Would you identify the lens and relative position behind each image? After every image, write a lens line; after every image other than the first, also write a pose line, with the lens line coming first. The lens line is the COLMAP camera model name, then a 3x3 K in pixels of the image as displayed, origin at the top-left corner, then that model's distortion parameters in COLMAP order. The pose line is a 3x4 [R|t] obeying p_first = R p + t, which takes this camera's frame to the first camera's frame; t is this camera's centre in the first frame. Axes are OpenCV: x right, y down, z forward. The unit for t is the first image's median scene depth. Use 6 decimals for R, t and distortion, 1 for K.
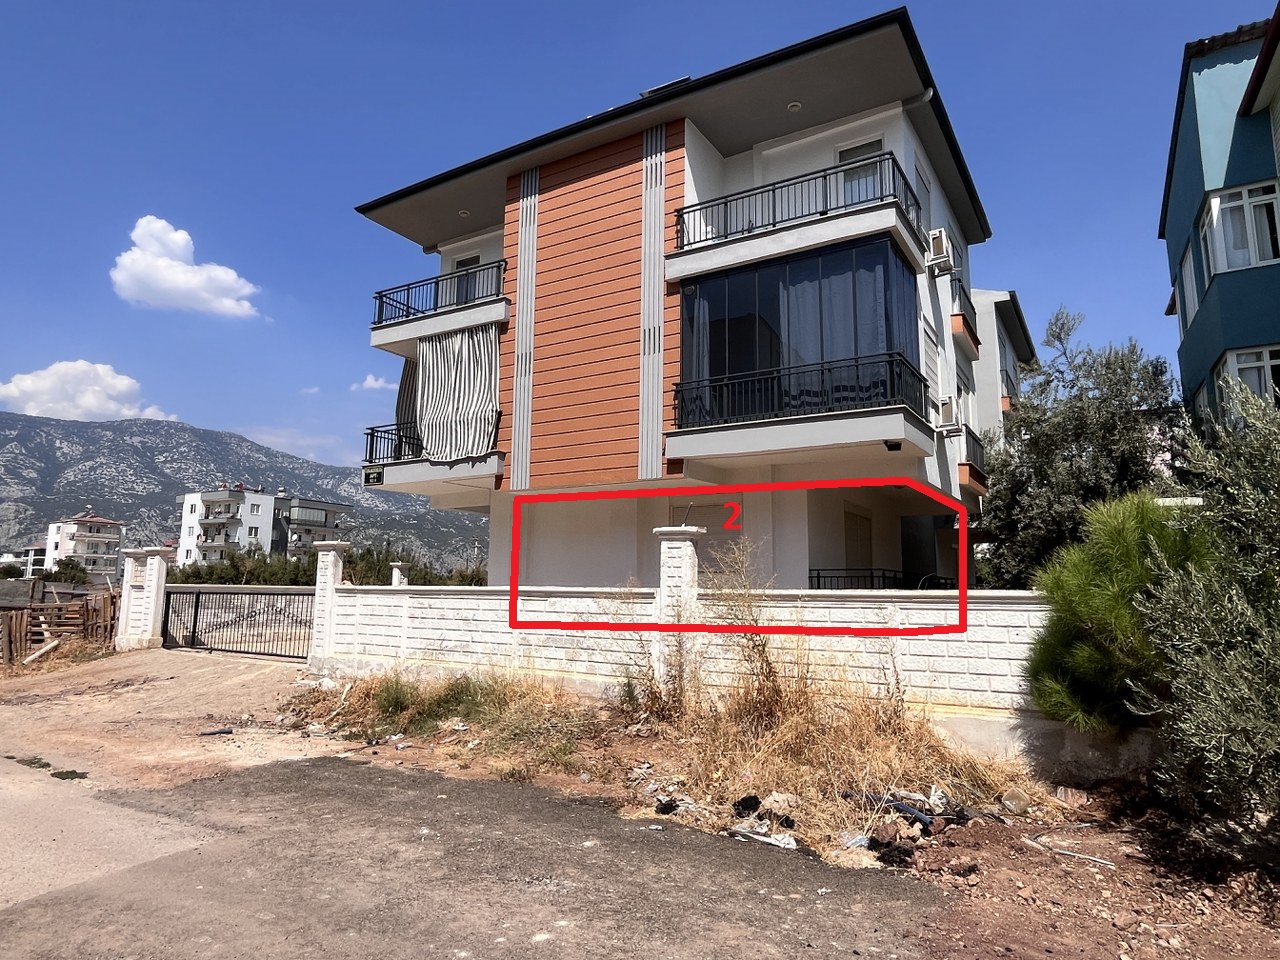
lens RADIAL K [[795.4, 0, 638.6], [0, 795.4, 480.0], [0, 0, 1]] dist [0.004940, -0.000506]
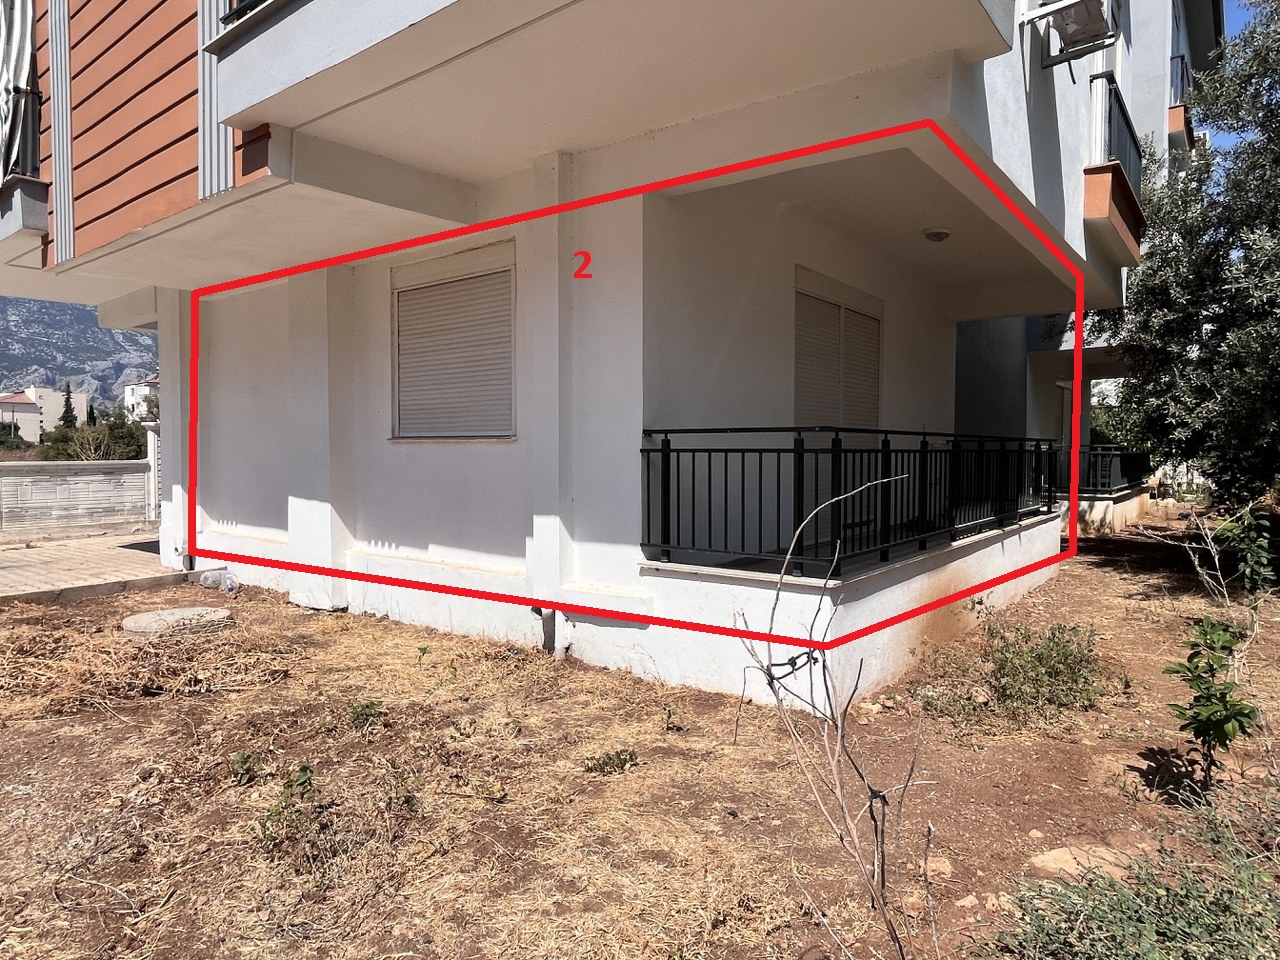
lens RADIAL K [[795.4, 0, 640.0], [0, 795.4, 476.6], [0, 0, 1]] dist [0.004940, -0.000506]
pose [[0.994108, -0.007505, -0.108133, 0.184492], [0.026655, 0.983893, 0.176760, 0.050391], [0.105065, -0.178601, 0.978296, 0.464603]]
